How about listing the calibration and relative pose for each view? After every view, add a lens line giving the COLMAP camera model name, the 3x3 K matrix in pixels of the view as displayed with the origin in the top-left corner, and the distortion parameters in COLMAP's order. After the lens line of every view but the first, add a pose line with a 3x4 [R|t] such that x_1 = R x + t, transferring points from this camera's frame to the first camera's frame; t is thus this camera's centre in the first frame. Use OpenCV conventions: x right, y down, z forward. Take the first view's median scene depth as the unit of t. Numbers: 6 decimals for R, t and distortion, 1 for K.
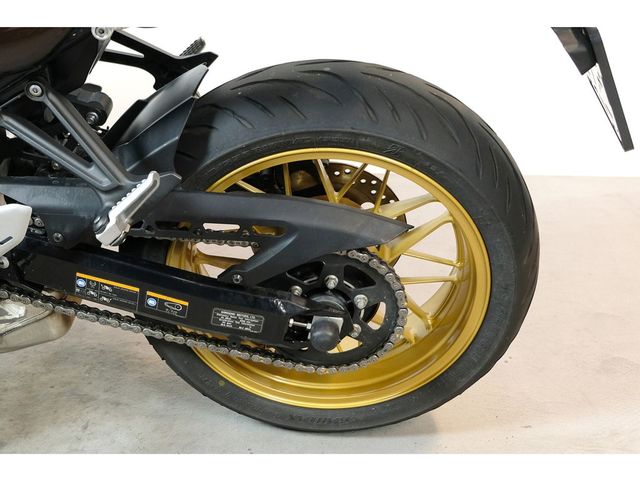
lens RADIAL K [[992.5, 0, 286.3], [0, 992.5, 248.5], [0, 0, 1]] dist [0.006499, 0.000000]
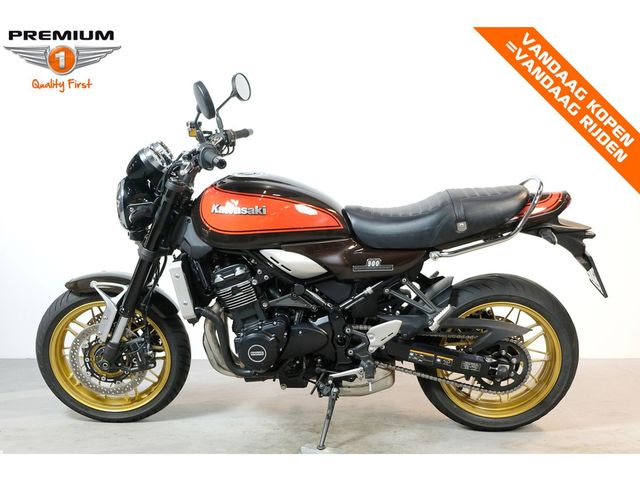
lens RADIAL K [[900.6, 0, 324.4], [0, 900.6, 237.0], [0, 0, 1]] dist [-0.038504, 0.000000]
pose [[0.999792, -0.019628, 0.005506, -0.453256], [0.020357, 0.947064, -0.320398, 0.514778], [0.001074, 0.320444, 0.947267, -1.427438]]
